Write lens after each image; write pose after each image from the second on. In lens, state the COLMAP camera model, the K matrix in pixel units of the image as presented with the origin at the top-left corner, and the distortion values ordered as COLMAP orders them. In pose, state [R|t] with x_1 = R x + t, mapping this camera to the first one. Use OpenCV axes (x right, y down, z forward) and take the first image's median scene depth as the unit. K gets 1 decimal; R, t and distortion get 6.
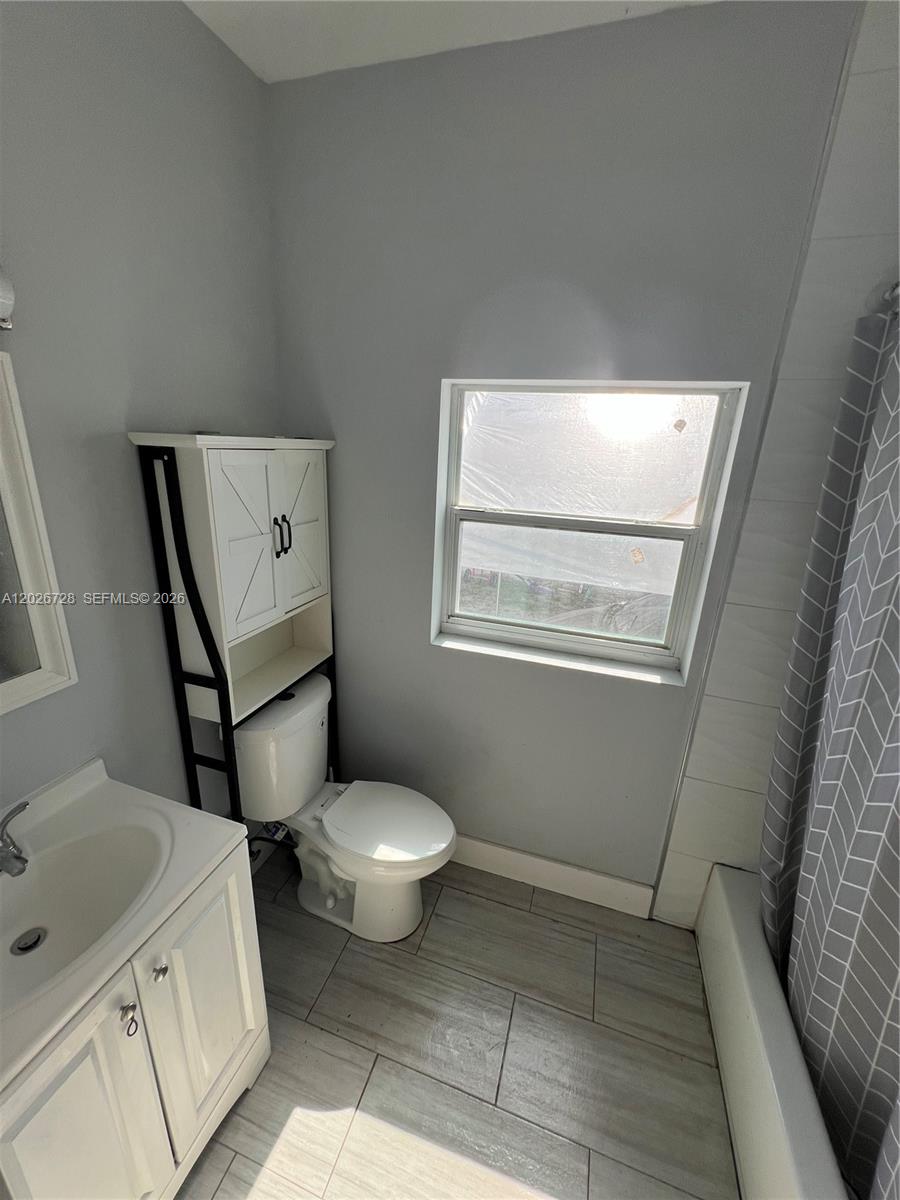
lens RADIAL K [[478.1, 0, 448.3], [0, 478.1, 602.1], [0, 0, 1]] dist [0.000268, 0.000272]
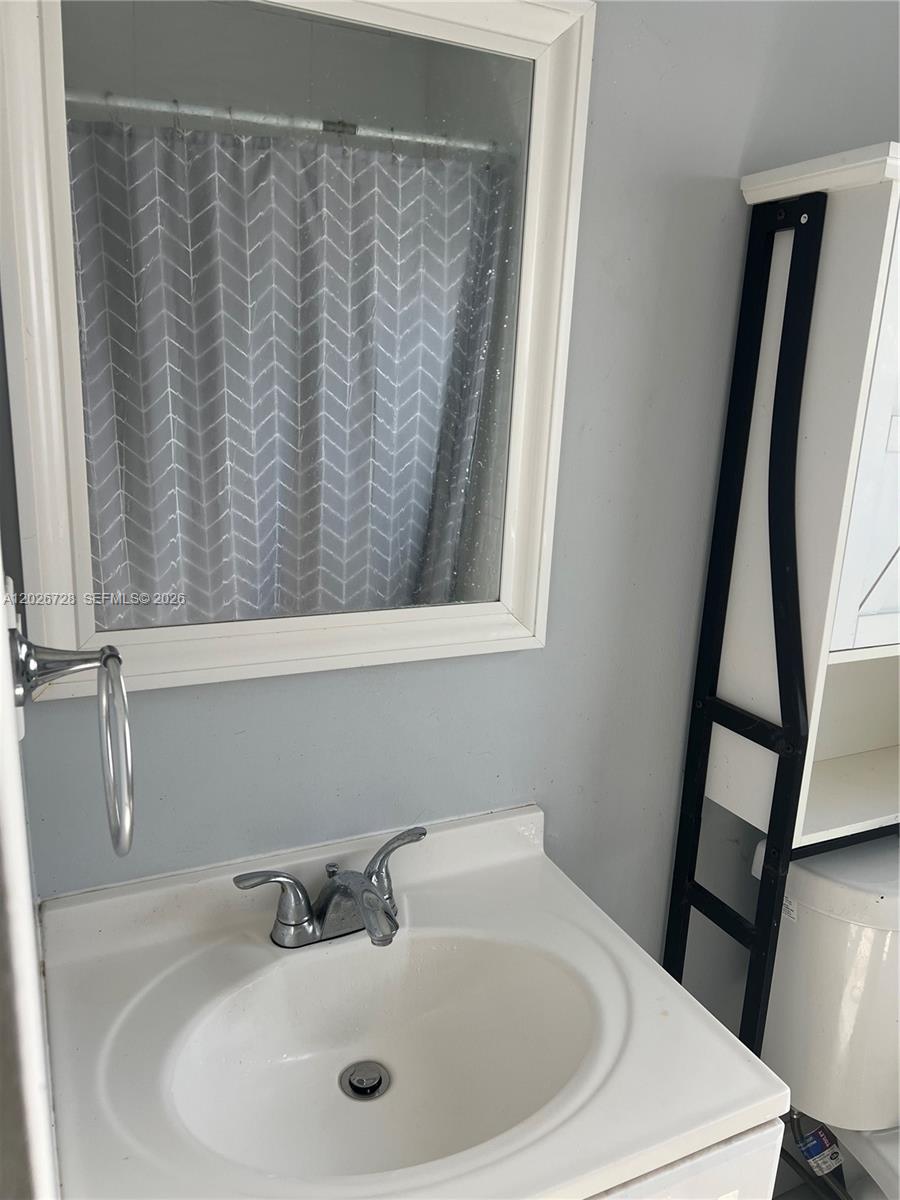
lens RADIAL K [[904.2, 0, 451.7], [0, 904.2, 605.3], [0, 0, 1]] dist [0.048471, -0.055106]
pose [[0.694601, 0.164031, -0.700445, -0.122664], [-0.235418, 0.971877, -0.005858, 0.119458], [0.679785, 0.168966, 0.713683, 0.167438]]
